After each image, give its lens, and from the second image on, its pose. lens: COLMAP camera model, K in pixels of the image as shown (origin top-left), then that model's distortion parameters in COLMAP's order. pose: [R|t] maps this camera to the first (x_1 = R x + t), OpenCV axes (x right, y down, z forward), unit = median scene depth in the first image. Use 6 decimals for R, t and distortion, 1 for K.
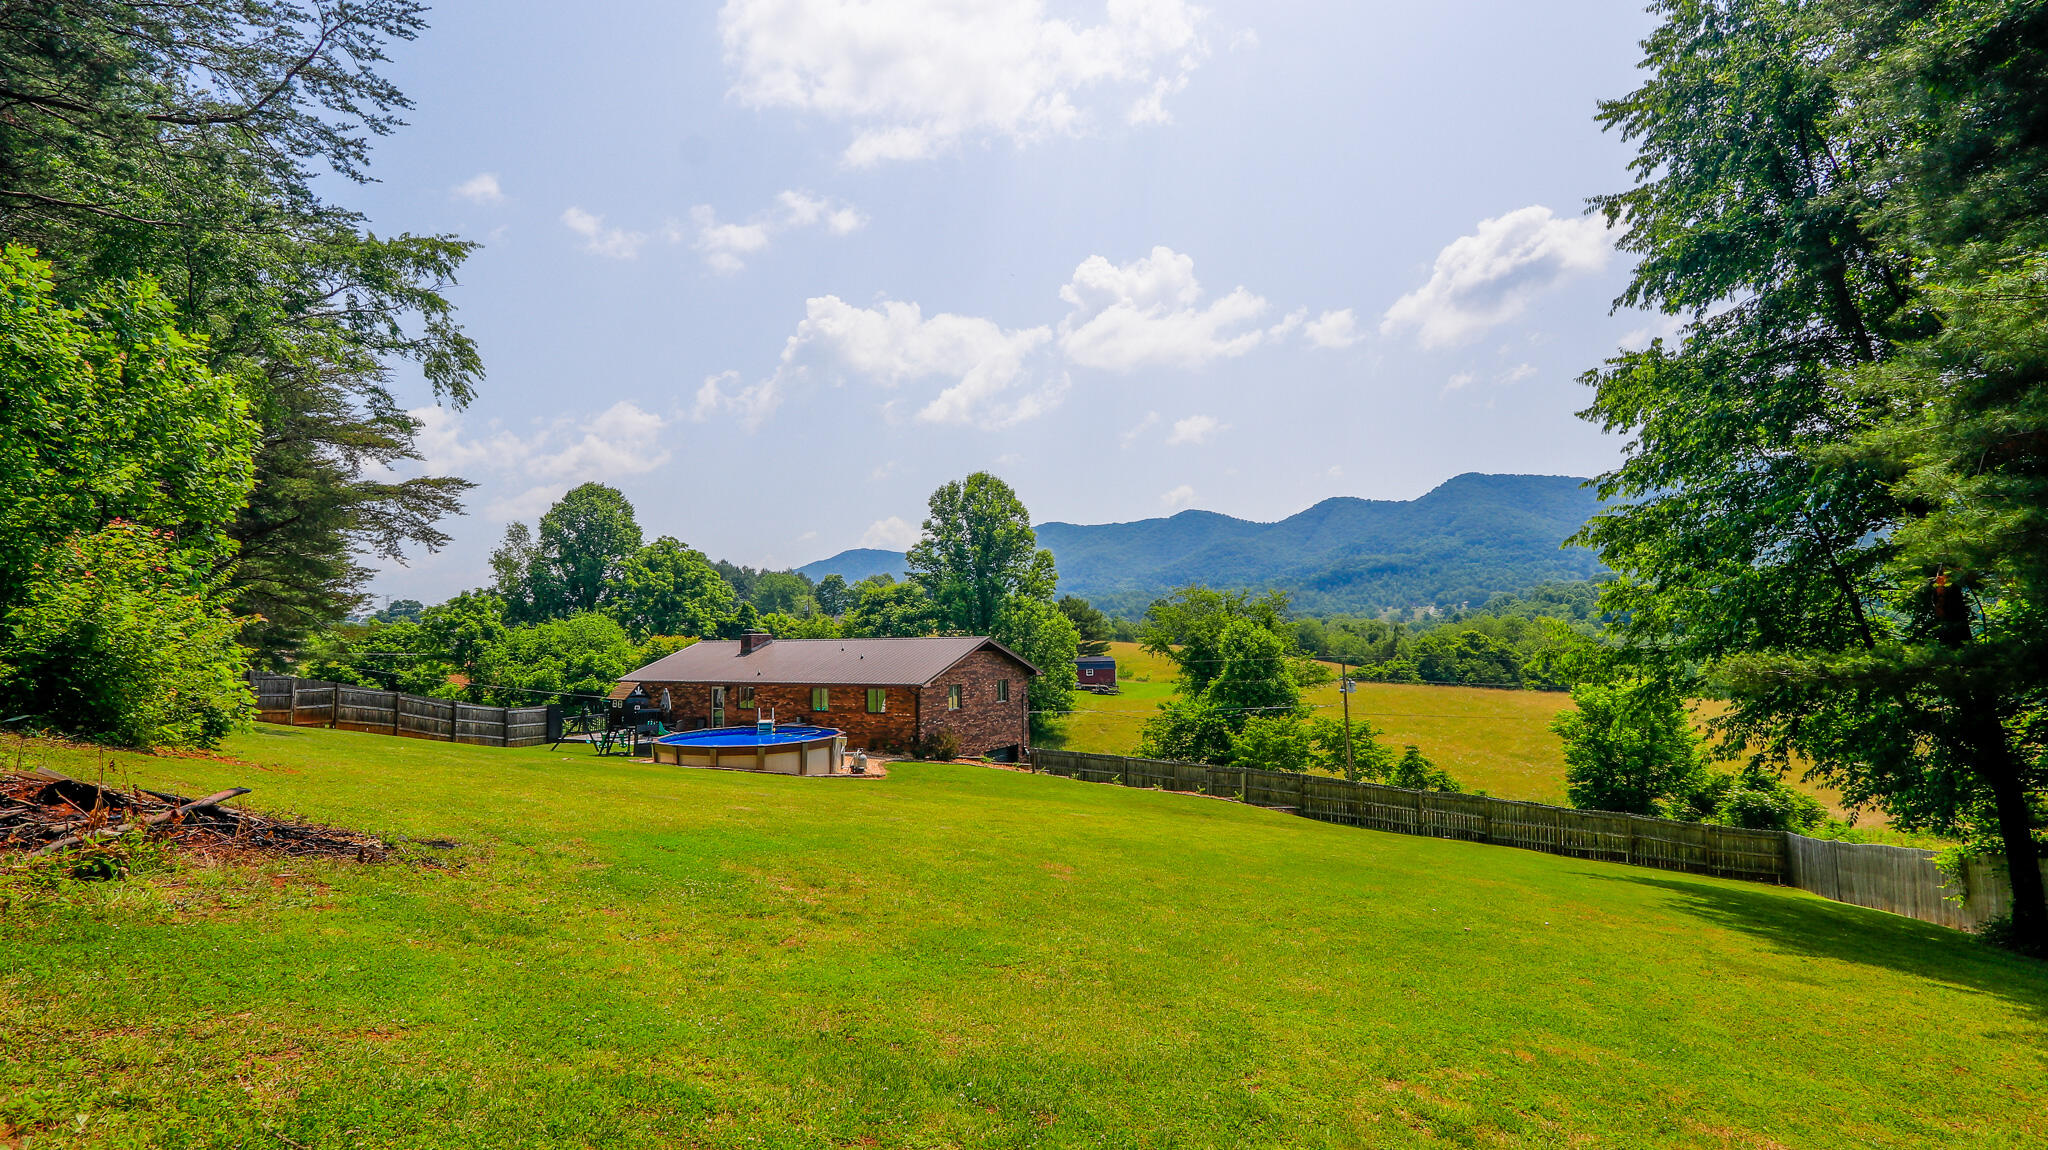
lens RADIAL K [[931.7, 0, 1013.3], [0, 931.7, 572.2], [0, 0, 1]] dist [0.005077, -0.003356]
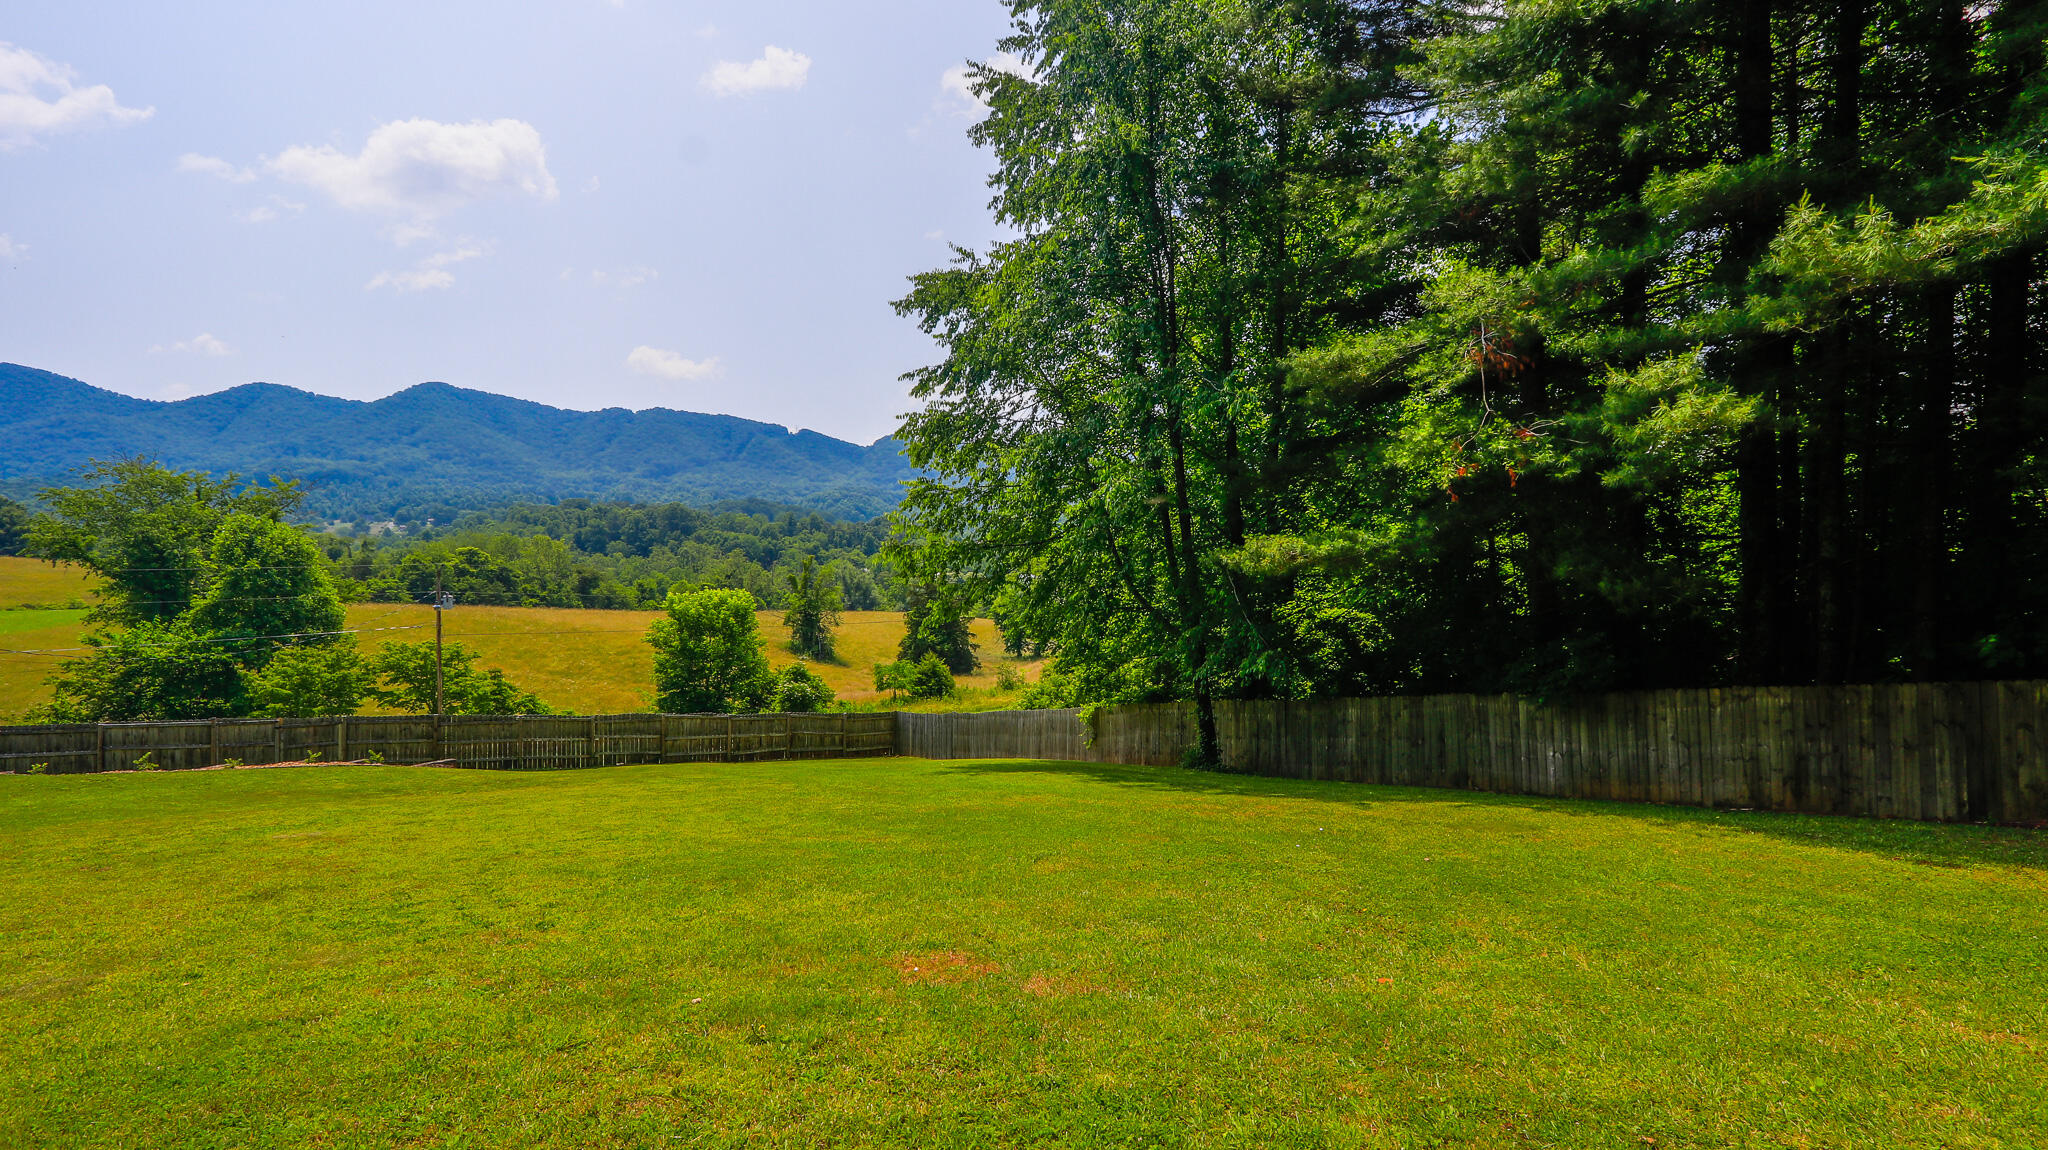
lens RADIAL K [[931.7, 0, 1013.5], [0, 931.7, 571.7], [0, 0, 1]] dist [0.005077, -0.003356]
pose [[0.527119, 0.007076, 0.849762, -0.052420], [-0.078081, 0.996139, 0.040139, 0.021970], [-0.846197, -0.087508, 0.525636, 0.137496]]
